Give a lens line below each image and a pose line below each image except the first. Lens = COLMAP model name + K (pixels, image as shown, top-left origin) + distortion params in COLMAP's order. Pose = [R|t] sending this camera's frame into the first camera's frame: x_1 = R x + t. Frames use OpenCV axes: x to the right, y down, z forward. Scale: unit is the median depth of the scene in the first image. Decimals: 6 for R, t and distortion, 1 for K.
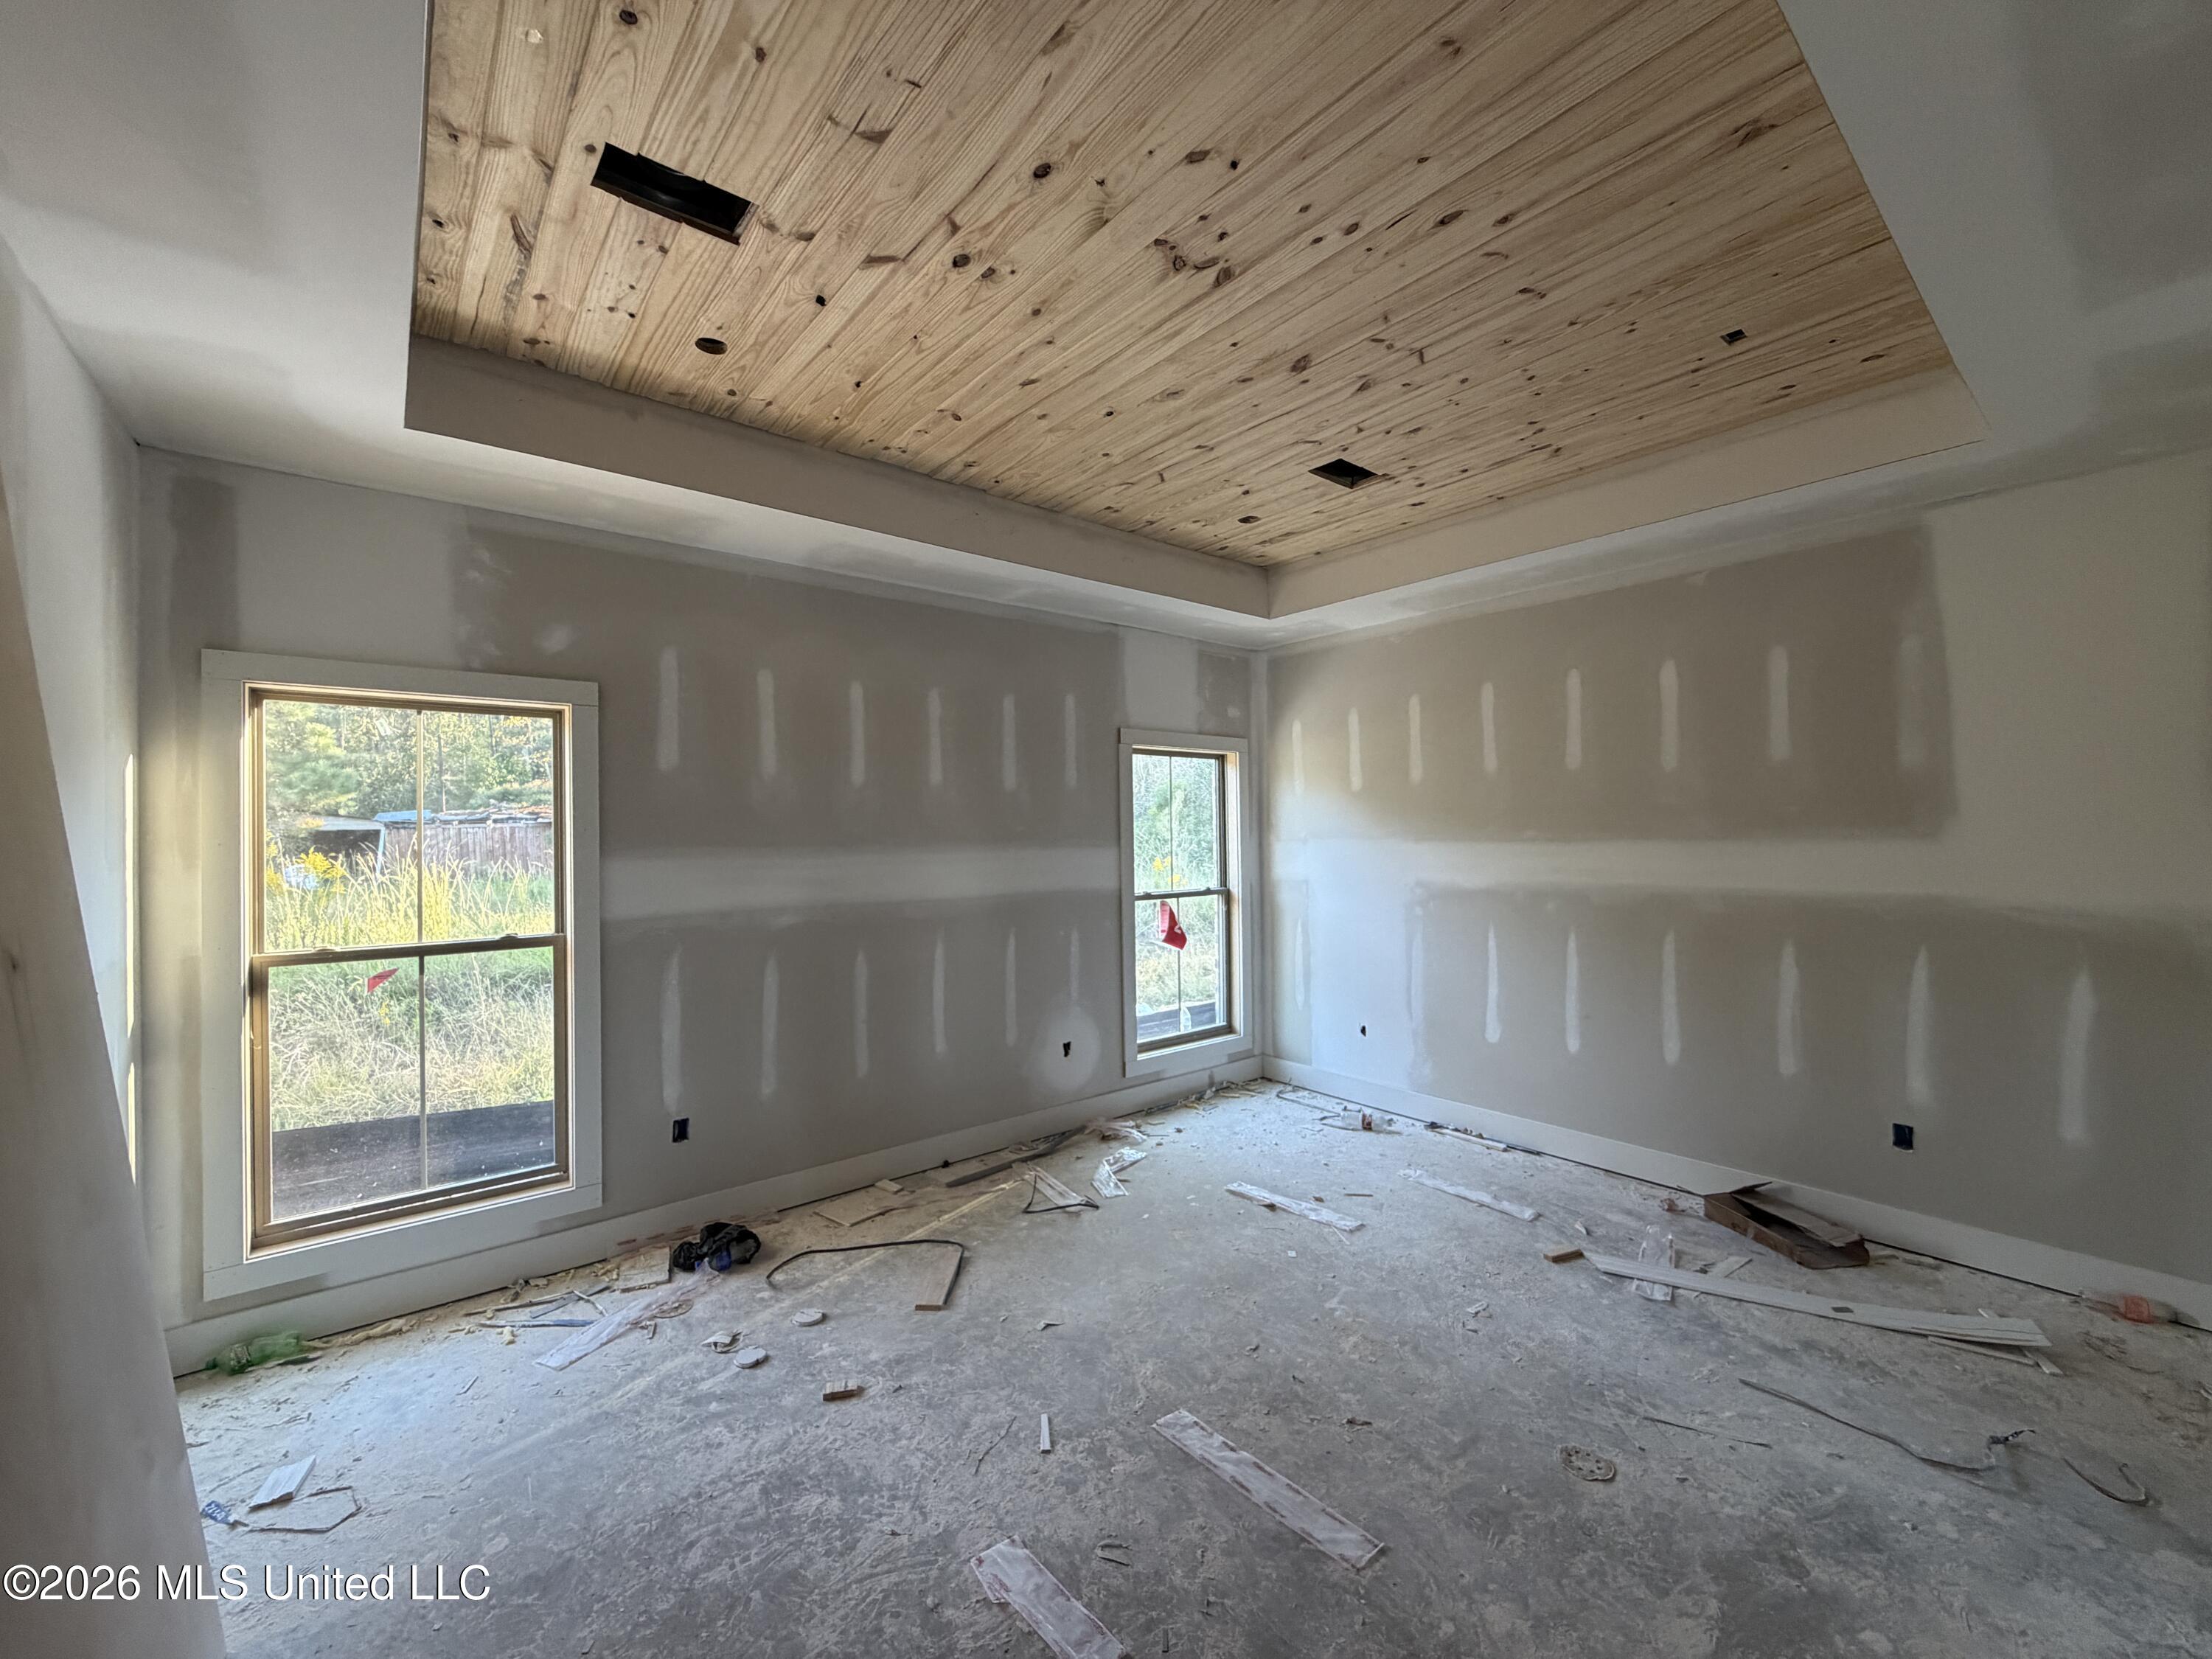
lens RADIAL K [[879.7, 0, 1103.6], [0, 879.7, 825.3], [0, 0, 1]] dist [-0.000721, -0.000494]
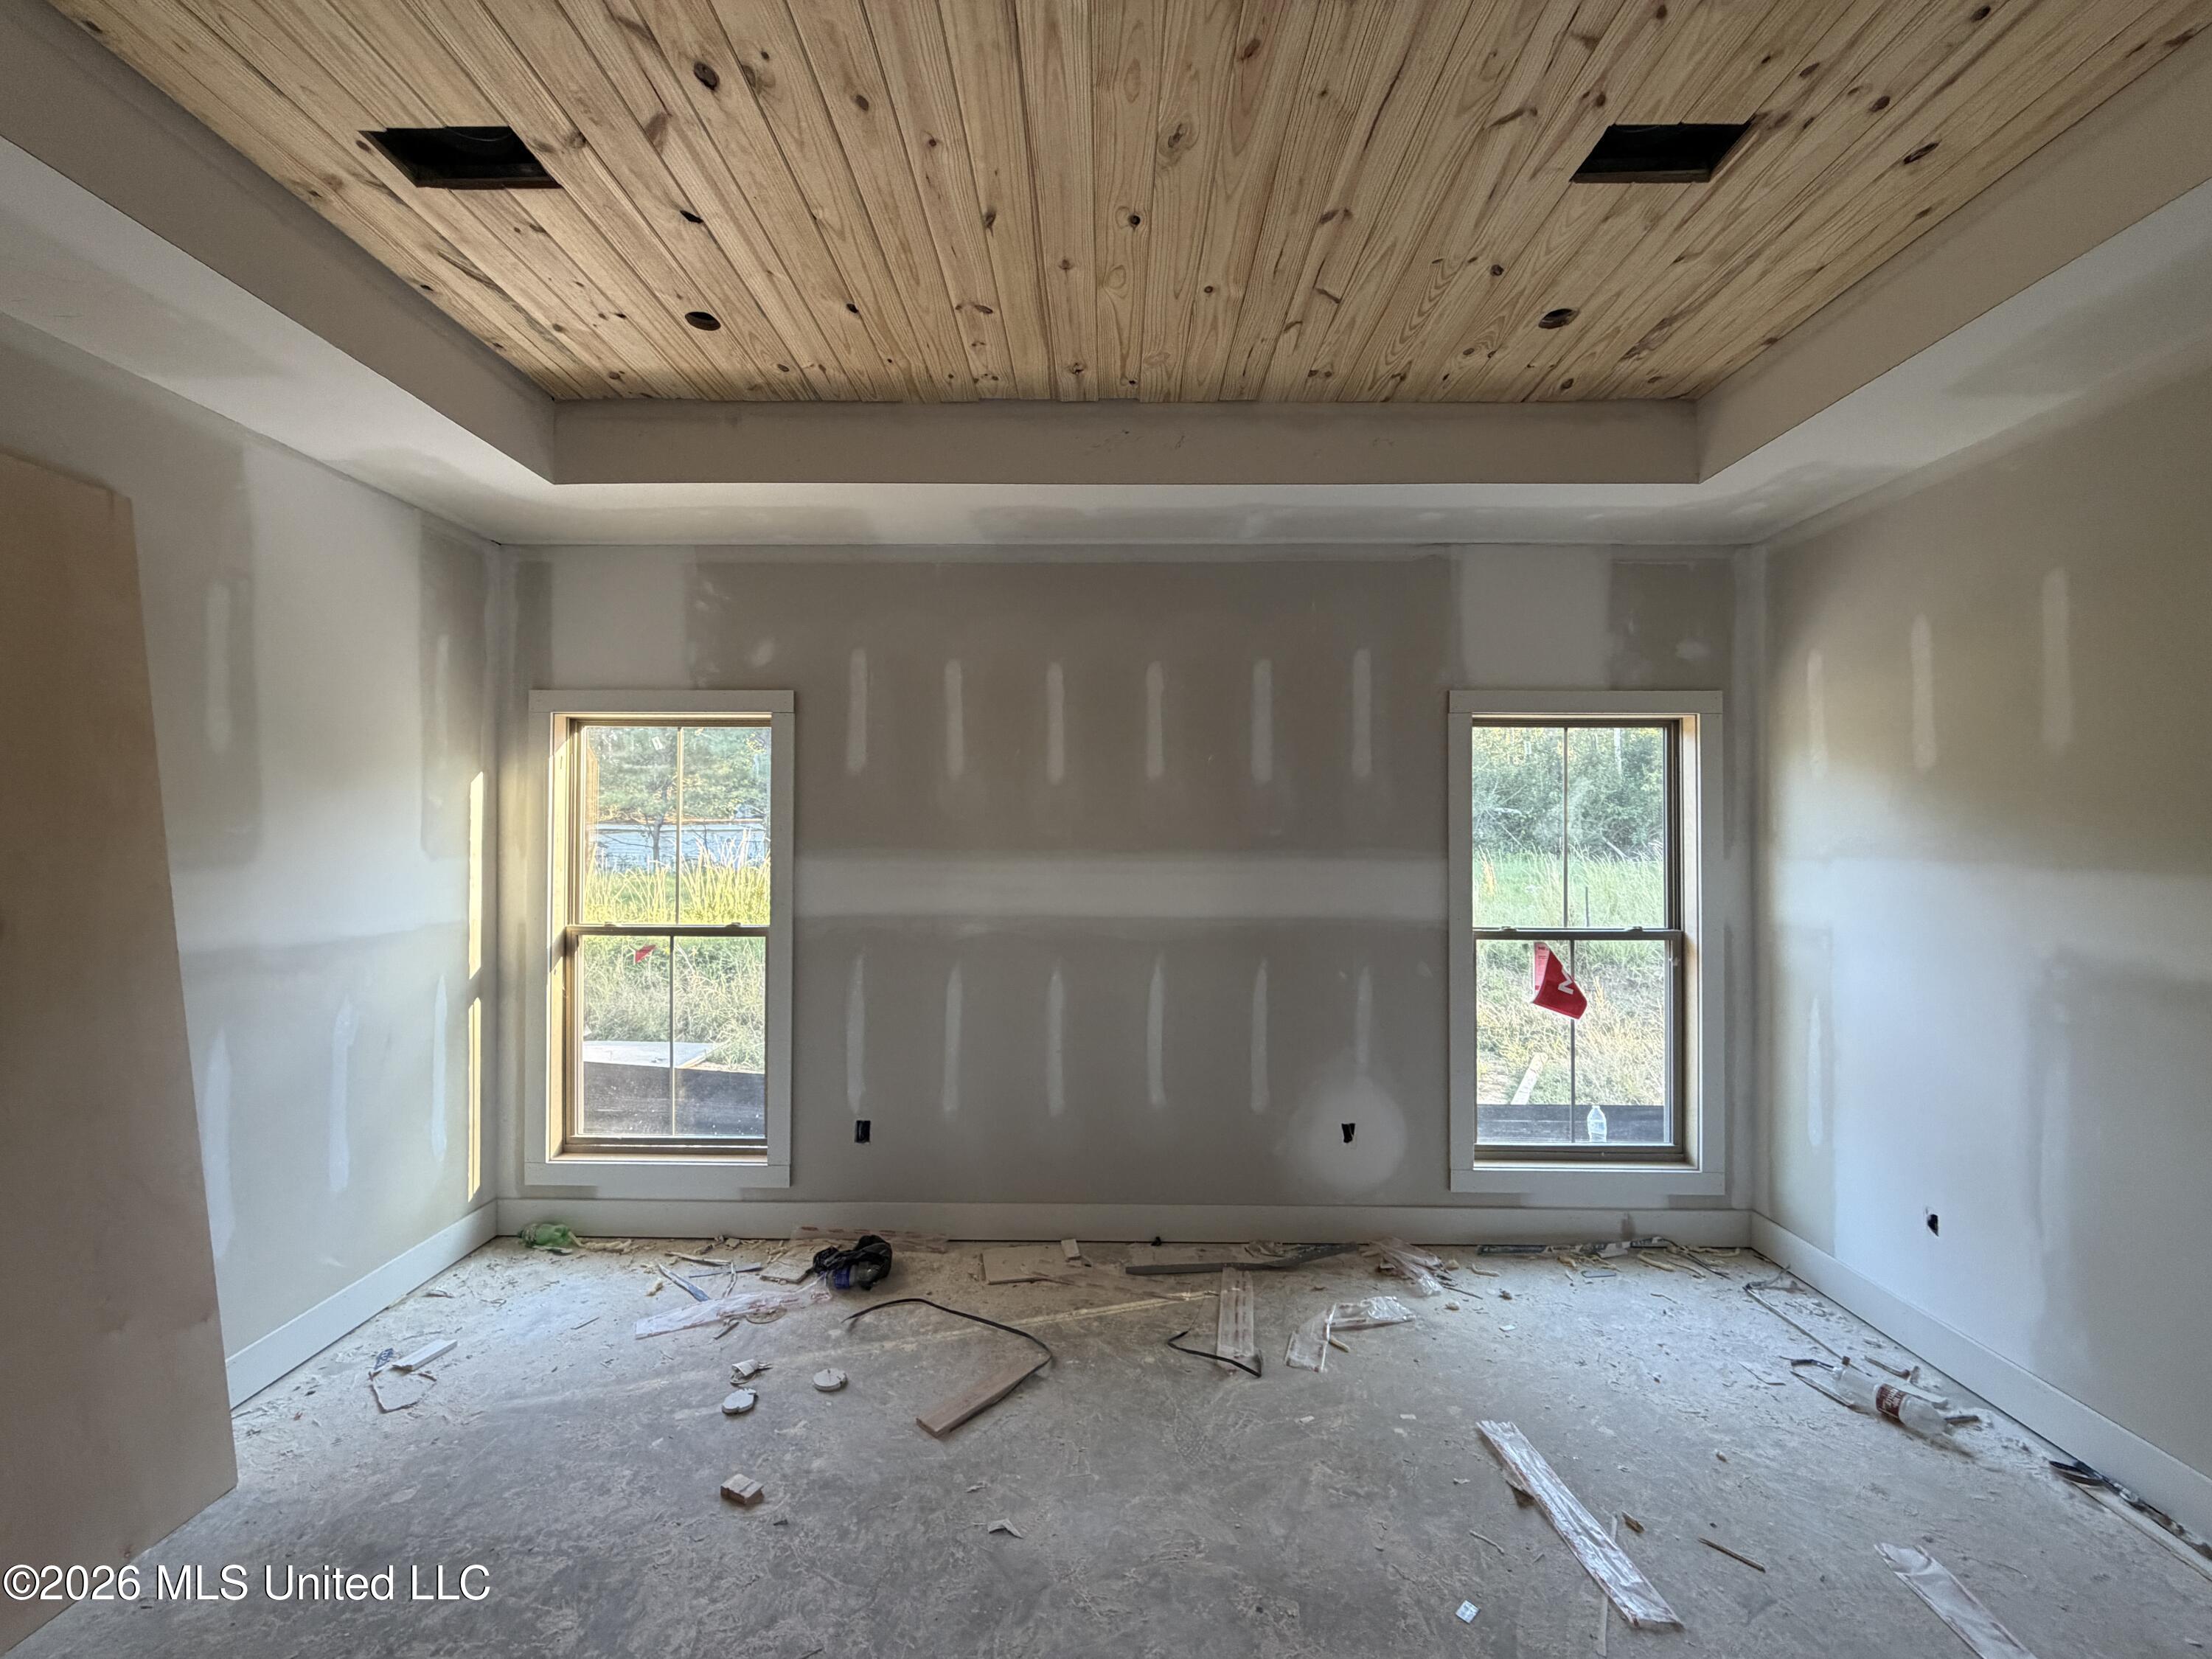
lens RADIAL K [[879.7, 0, 1121.0], [0, 879.7, 825.6], [0, 0, 1]] dist [-0.000721, -0.000494]
pose [[0.767511, 0.008024, -0.640986, 0.353965], [-0.006045, 0.999968, 0.005280, -0.007115], [0.641007, -0.000178, 0.767535, 0.389958]]
